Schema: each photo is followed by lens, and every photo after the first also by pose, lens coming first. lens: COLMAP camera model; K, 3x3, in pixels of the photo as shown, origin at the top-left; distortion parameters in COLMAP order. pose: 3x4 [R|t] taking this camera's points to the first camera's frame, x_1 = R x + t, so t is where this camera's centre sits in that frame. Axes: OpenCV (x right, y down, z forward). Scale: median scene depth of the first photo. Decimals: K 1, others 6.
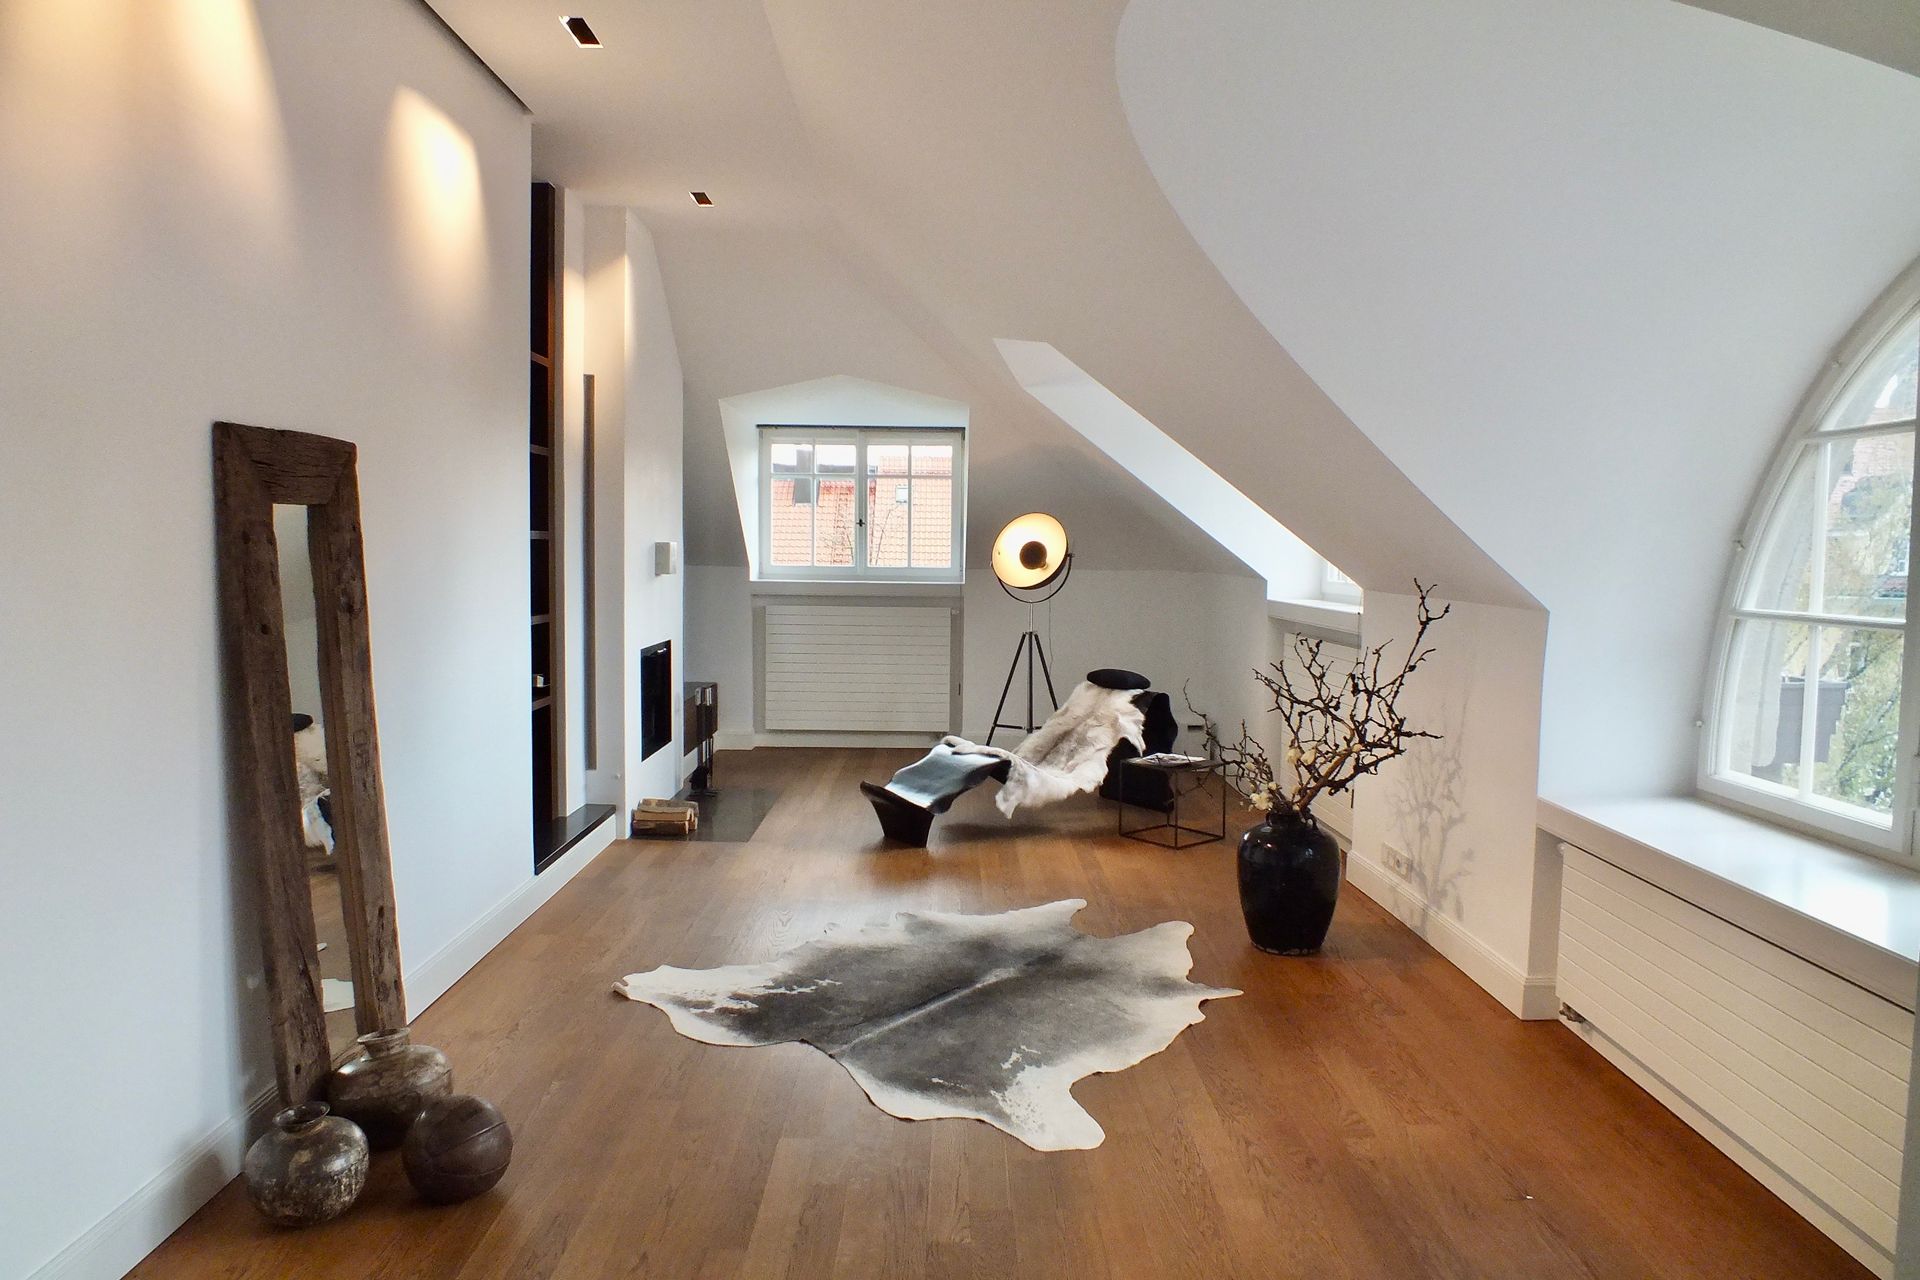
lens RADIAL K [[1223.9, 0, 960.0], [0, 1223.9, 640.0], [0, 0, 1]] dist [-0.070213, -0.001299]
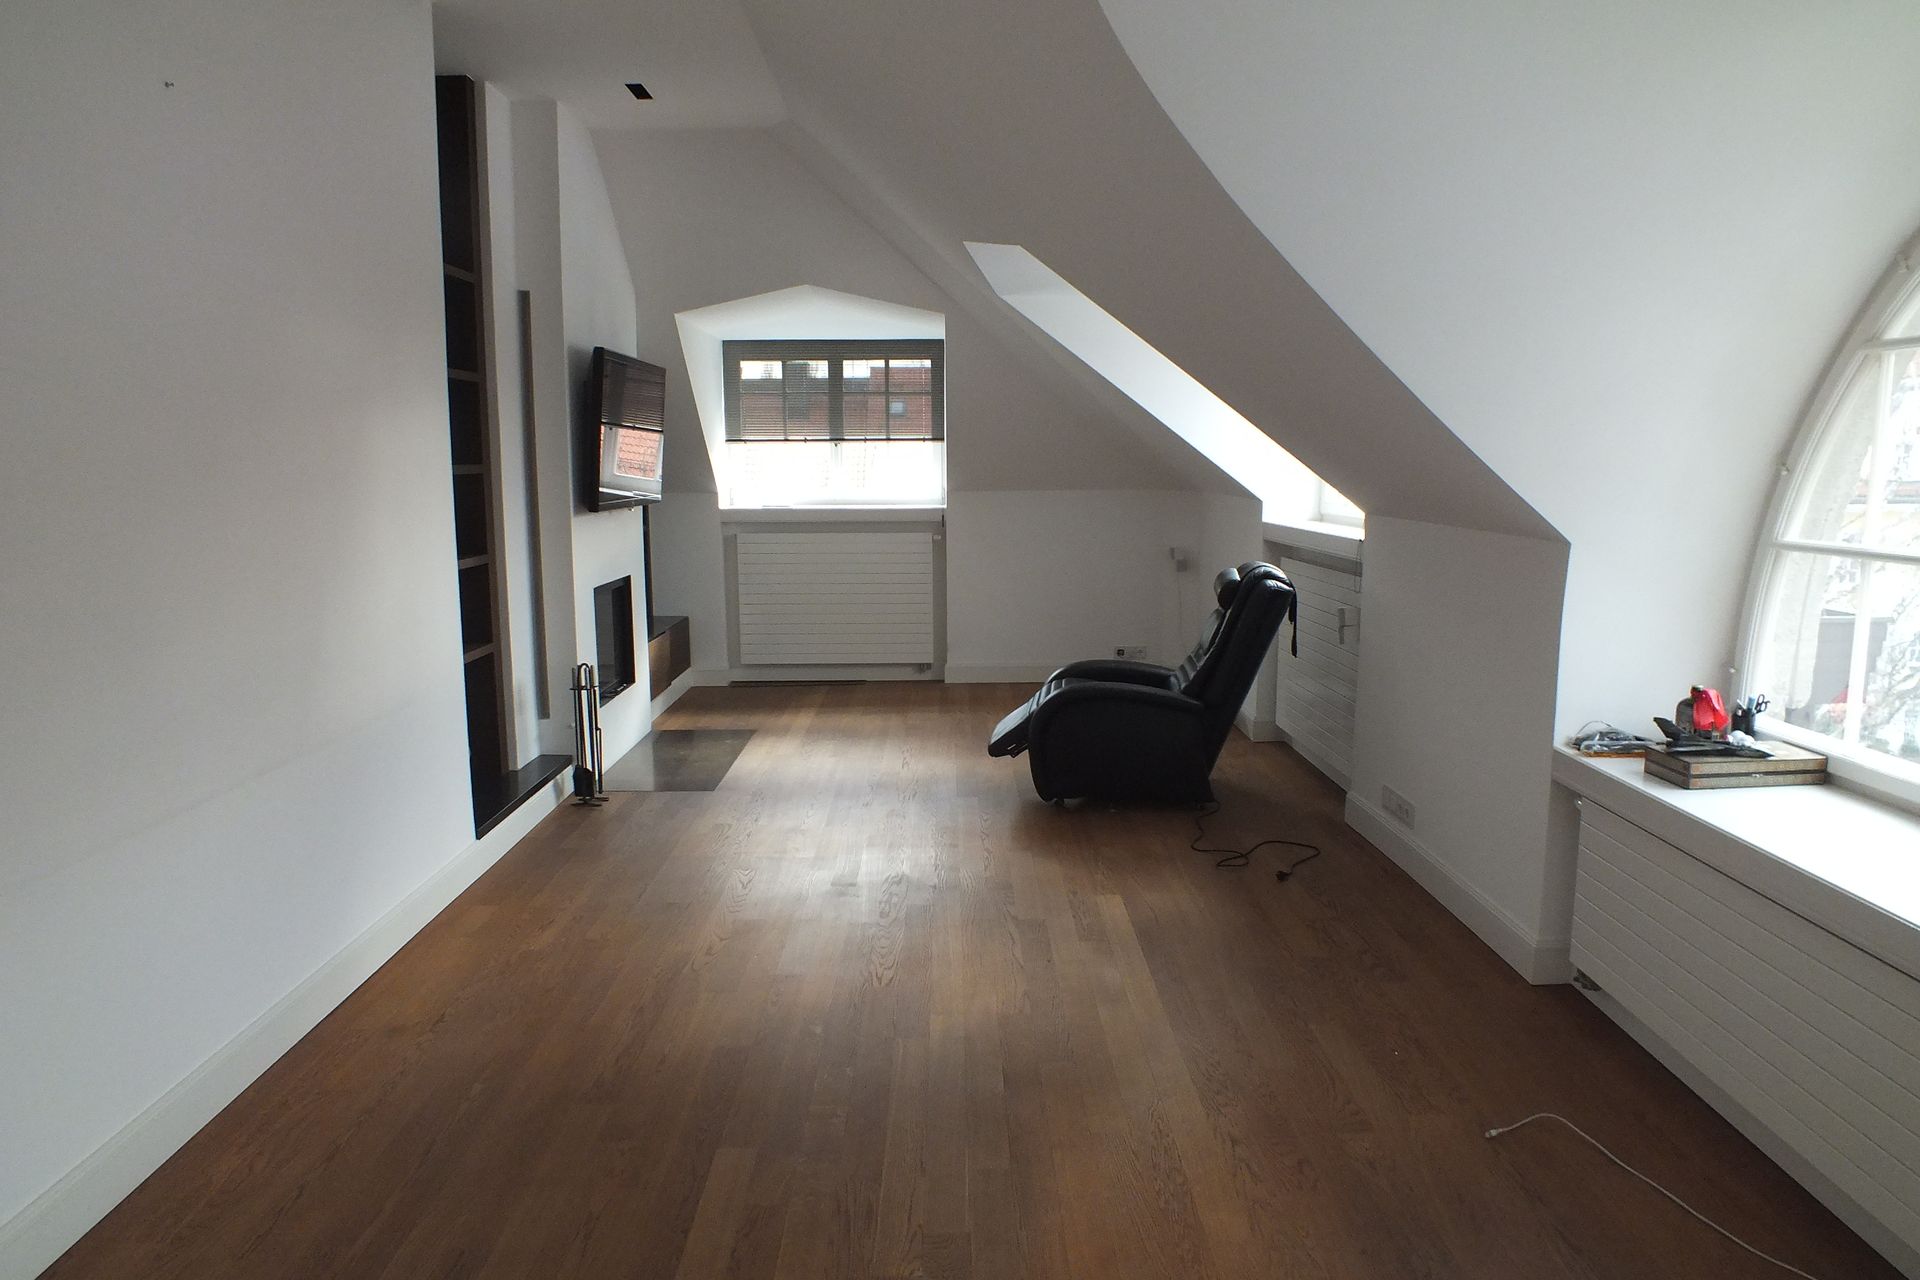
lens RADIAL K [[1219.8, 0, 991.4], [0, 1219.8, 644.8], [0, 0, 1]] dist [-0.069355, 0.002029]
pose [[0.999599, -0.019457, 0.020559, 0.037048], [0.017829, 0.996904, 0.076585, -0.023997], [-0.021985, -0.076188, 0.996851, 0.107000]]
